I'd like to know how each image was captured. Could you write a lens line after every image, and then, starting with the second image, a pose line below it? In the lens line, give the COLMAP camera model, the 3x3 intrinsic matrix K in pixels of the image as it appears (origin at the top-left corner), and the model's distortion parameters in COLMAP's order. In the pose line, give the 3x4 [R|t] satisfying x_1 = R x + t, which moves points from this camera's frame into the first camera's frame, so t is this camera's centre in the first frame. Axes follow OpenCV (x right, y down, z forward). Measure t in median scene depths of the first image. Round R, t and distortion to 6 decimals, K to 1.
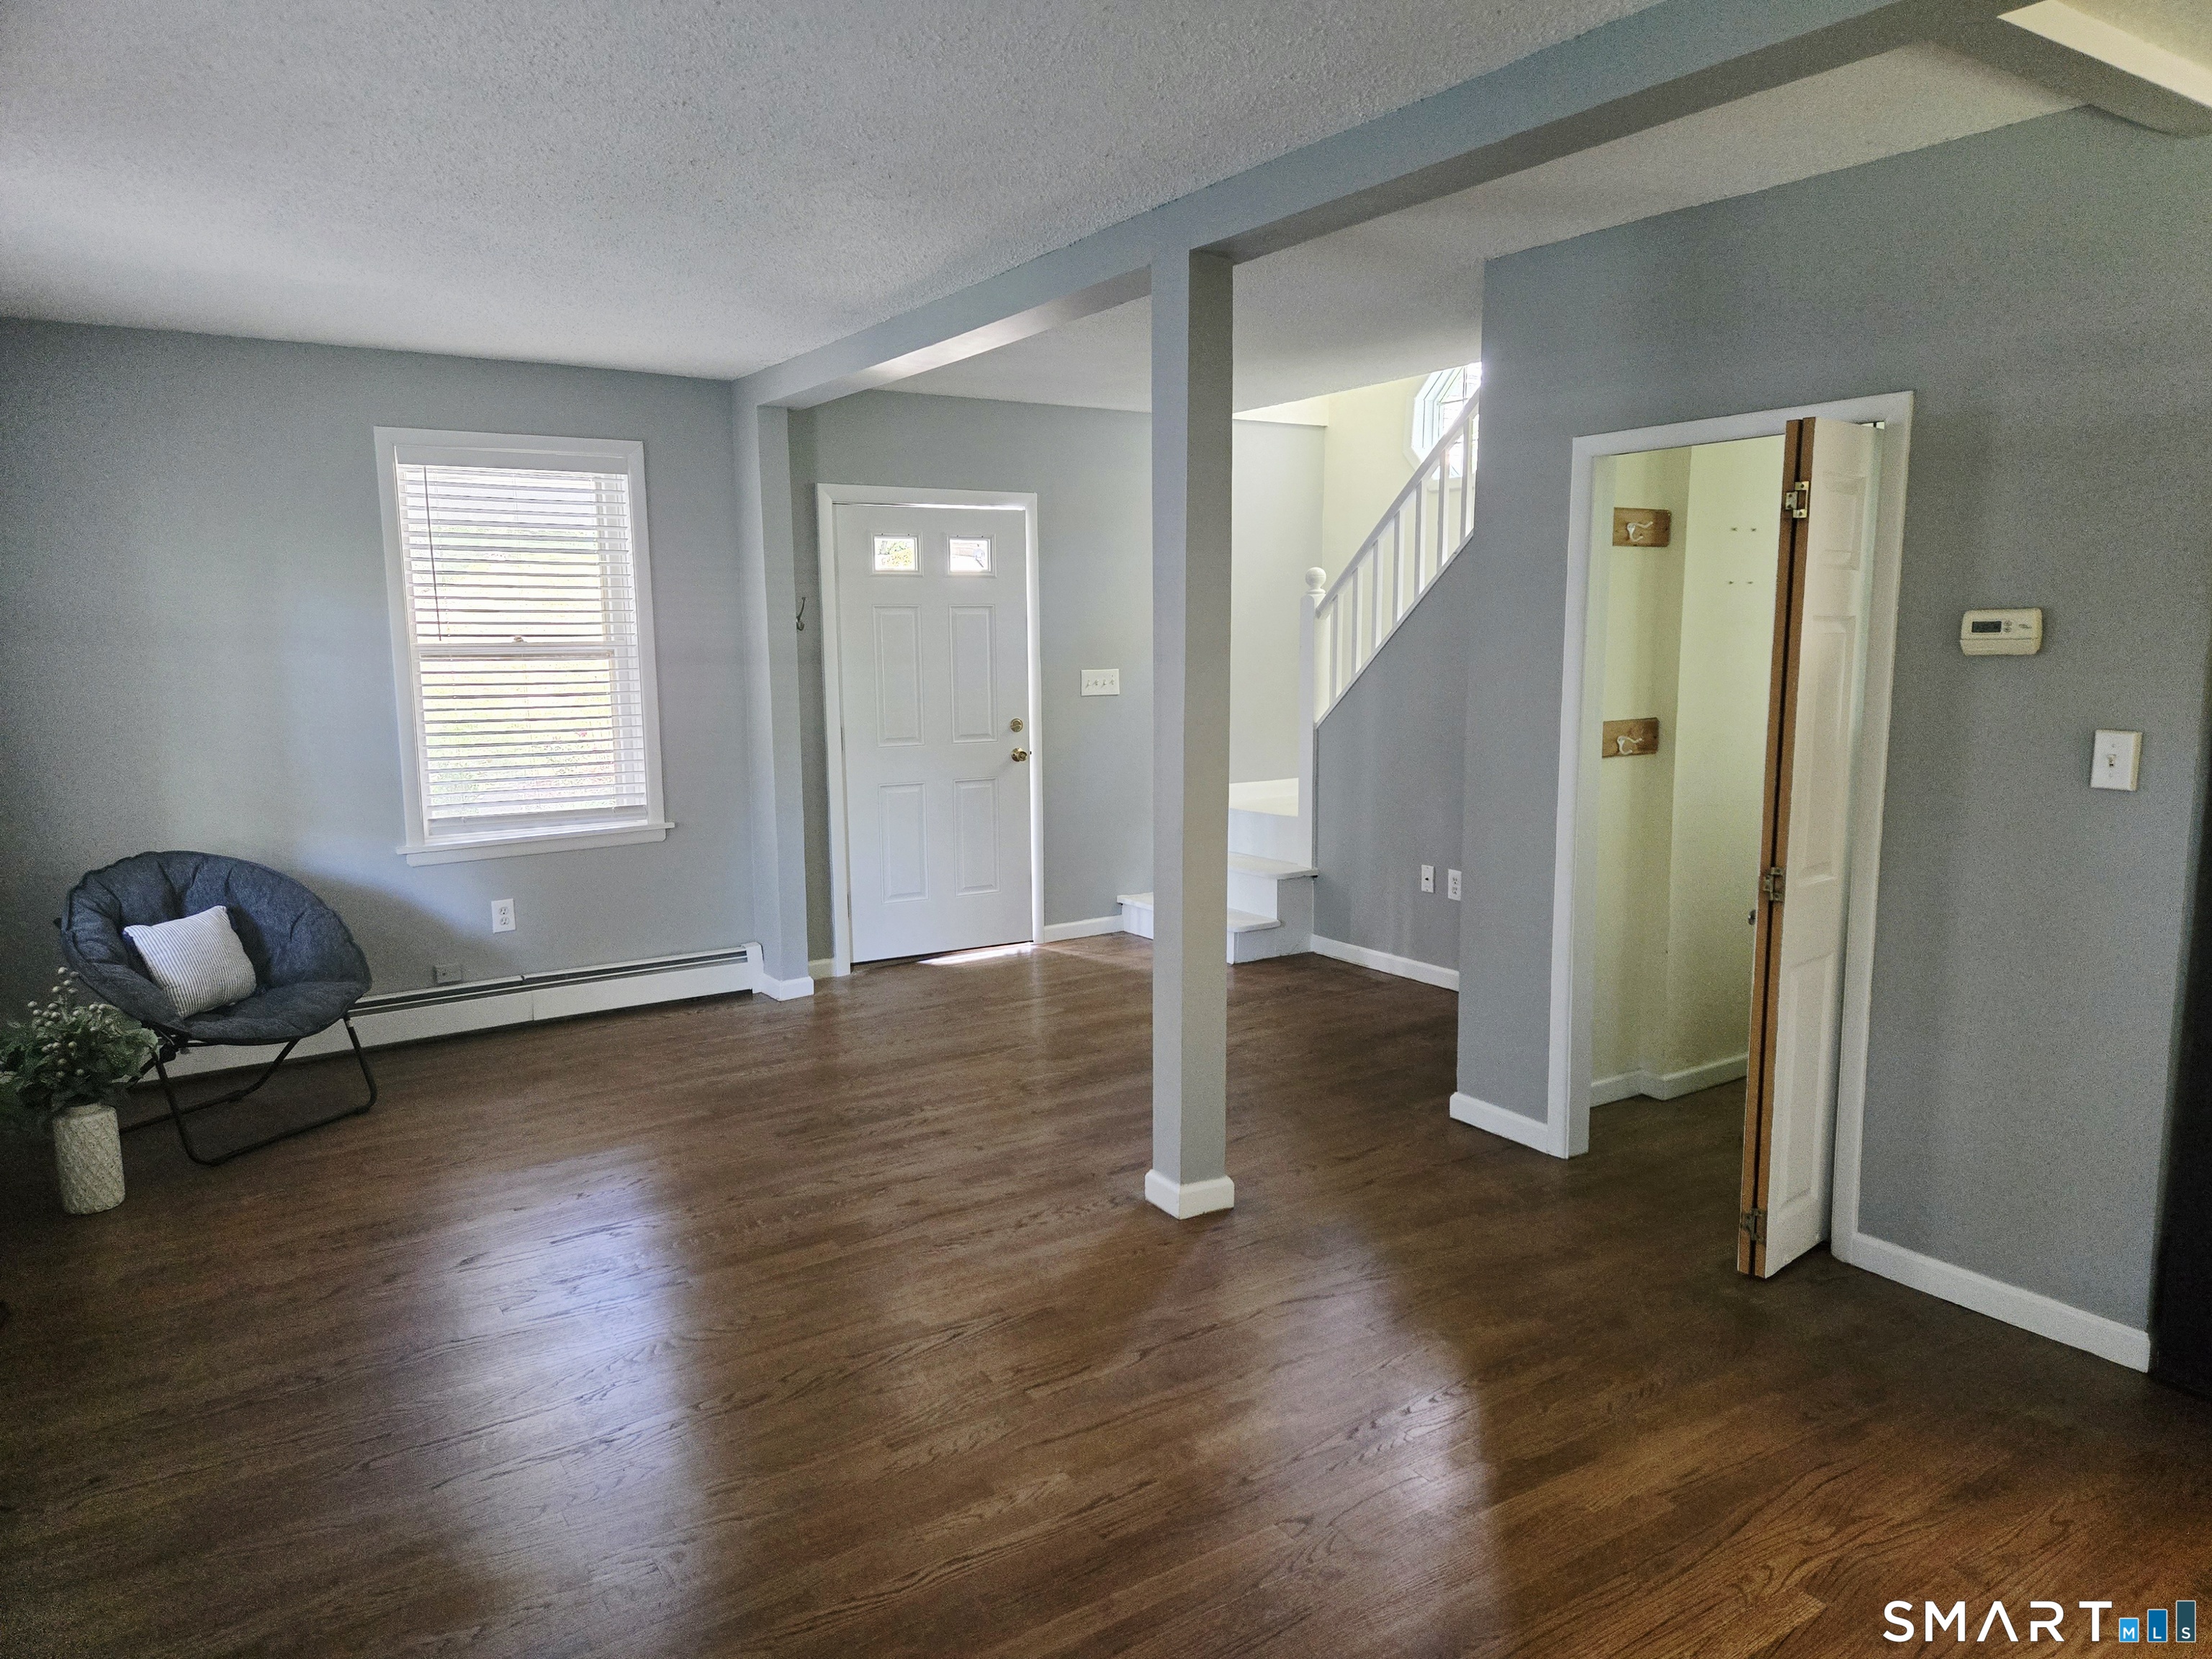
lens RADIAL K [[1484.2, 0, 1106.0], [0, 1484.2, 829.5], [0, 0, 1]] dist [0.058456, -0.002706]
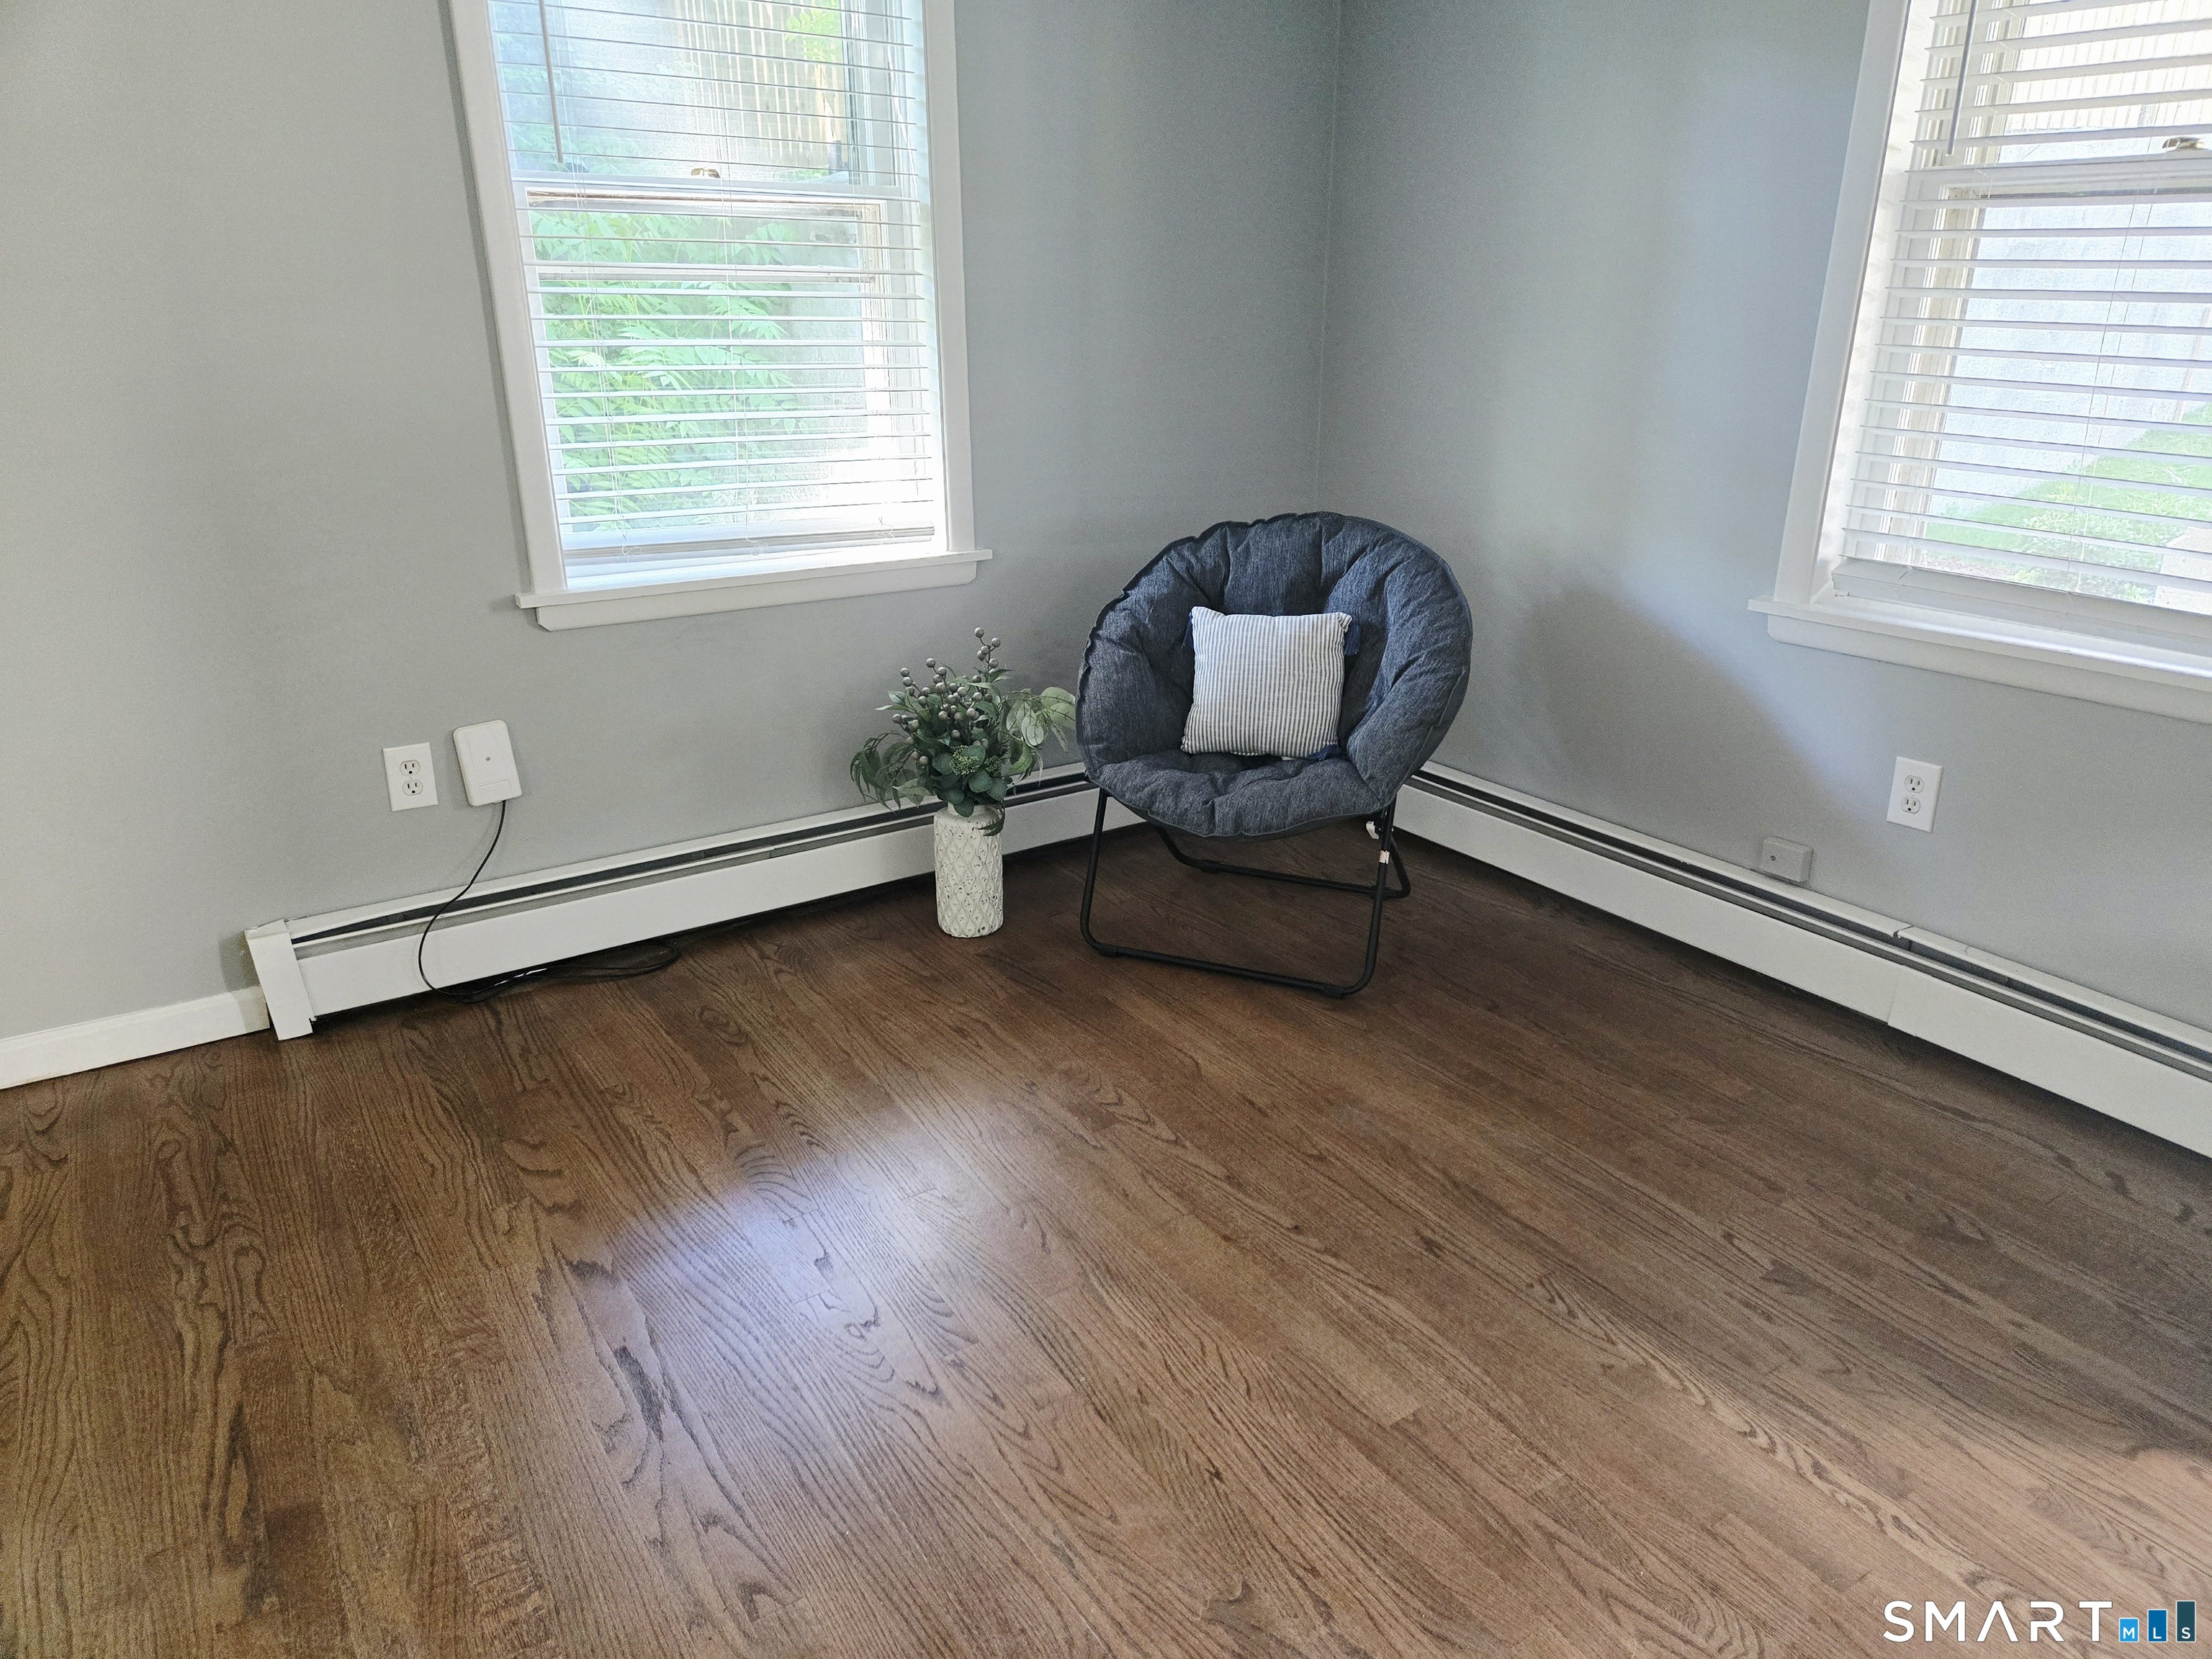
lens RADIAL K [[1484.2, 0, 1106.0], [0, 1484.2, 829.5], [0, 0, 1]] dist [0.058456, -0.002706]
pose [[0.025152, 0.363628, -0.931204, 0.038863], [-0.141353, 0.923434, 0.356776, -0.068093], [0.989640, 0.122655, 0.074626, 0.743875]]
